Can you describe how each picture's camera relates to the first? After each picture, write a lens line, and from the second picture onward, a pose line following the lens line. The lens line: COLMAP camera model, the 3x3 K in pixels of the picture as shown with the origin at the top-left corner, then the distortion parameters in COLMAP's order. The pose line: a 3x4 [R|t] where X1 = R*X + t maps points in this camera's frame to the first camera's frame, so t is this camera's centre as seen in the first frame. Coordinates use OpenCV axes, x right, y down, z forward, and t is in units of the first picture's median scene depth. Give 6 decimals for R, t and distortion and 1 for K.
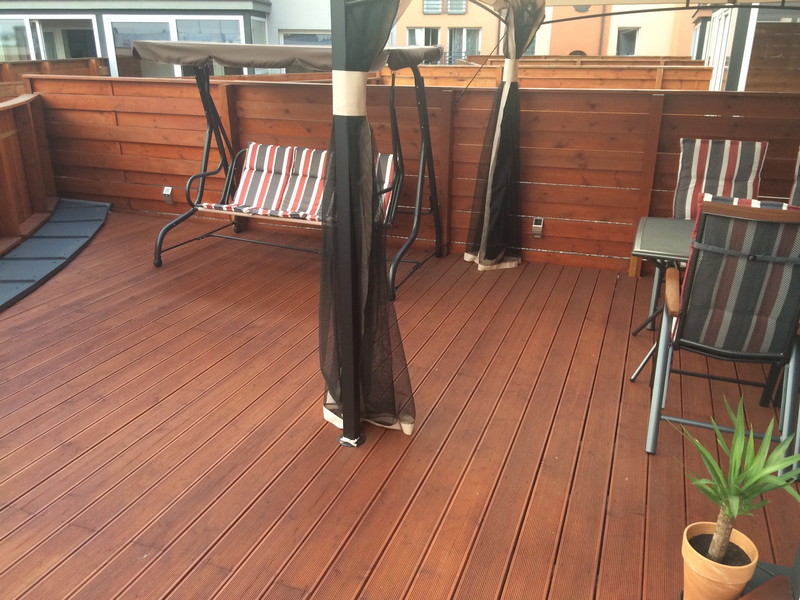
lens RADIAL K [[670.4, 0, 400.0], [0, 670.4, 300.0], [0, 0, 1]] dist [0.009394, -0.006031]
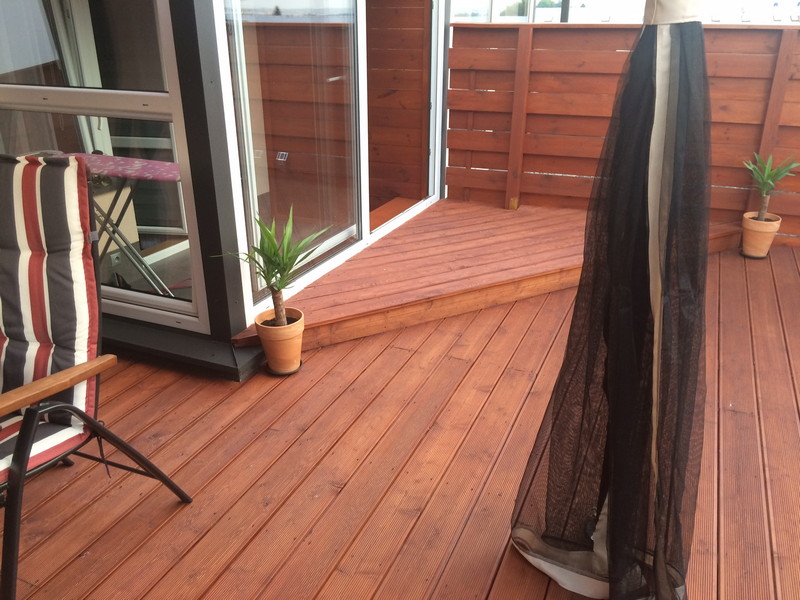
lens RADIAL K [[668.6, 0, 400.0], [0, 668.6, 300.0], [0, 0, 1]] dist [0.037856, -0.001944]
pose [[-0.998735, -0.021371, 0.045524, 0.054490], [0.015717, 0.727240, 0.686204, -0.224413], [-0.047772, 0.686051, -0.725983, 0.694349]]
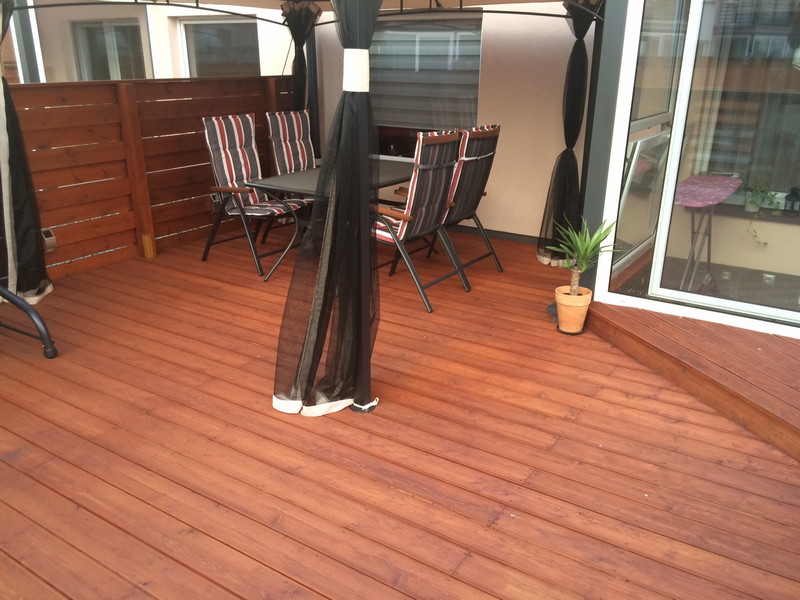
lens RADIAL K [[668.6, 0, 400.0], [0, 668.6, 300.0], [0, 0, 1]] dist [0.037856, -0.001944]
pose [[0.214026, -0.336581, 0.917009, -0.505059], [0.336718, 0.906647, 0.254189, -0.100150], [-0.916959, 0.254370, 0.307379, 0.298998]]
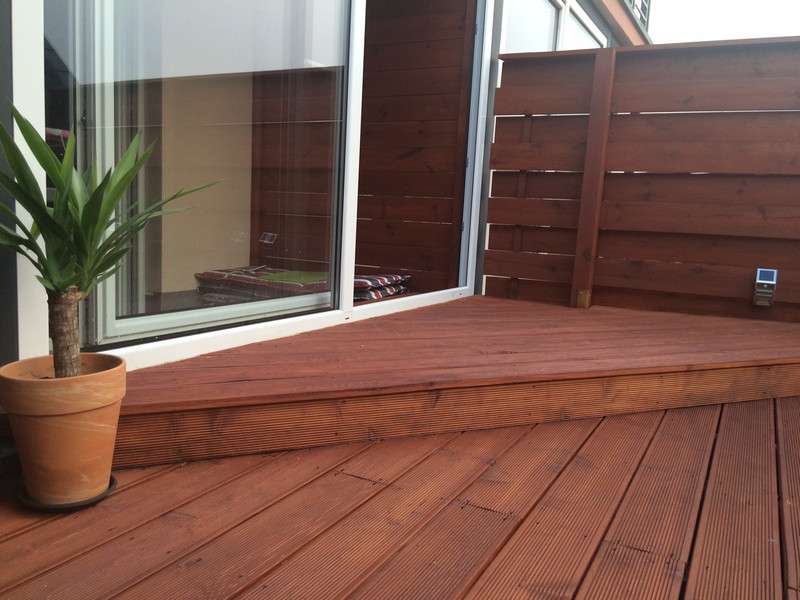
lens RADIAL K [[668.6, 0, 400.0], [0, 668.6, 300.0], [0, 0, 1]] dist [0.037856, -0.001944]
pose [[-0.990037, -0.069687, 0.122352, 0.036696], [-0.004606, 0.884506, 0.466505, 0.007624], [-0.140730, 0.461294, -0.876015, 0.507673]]
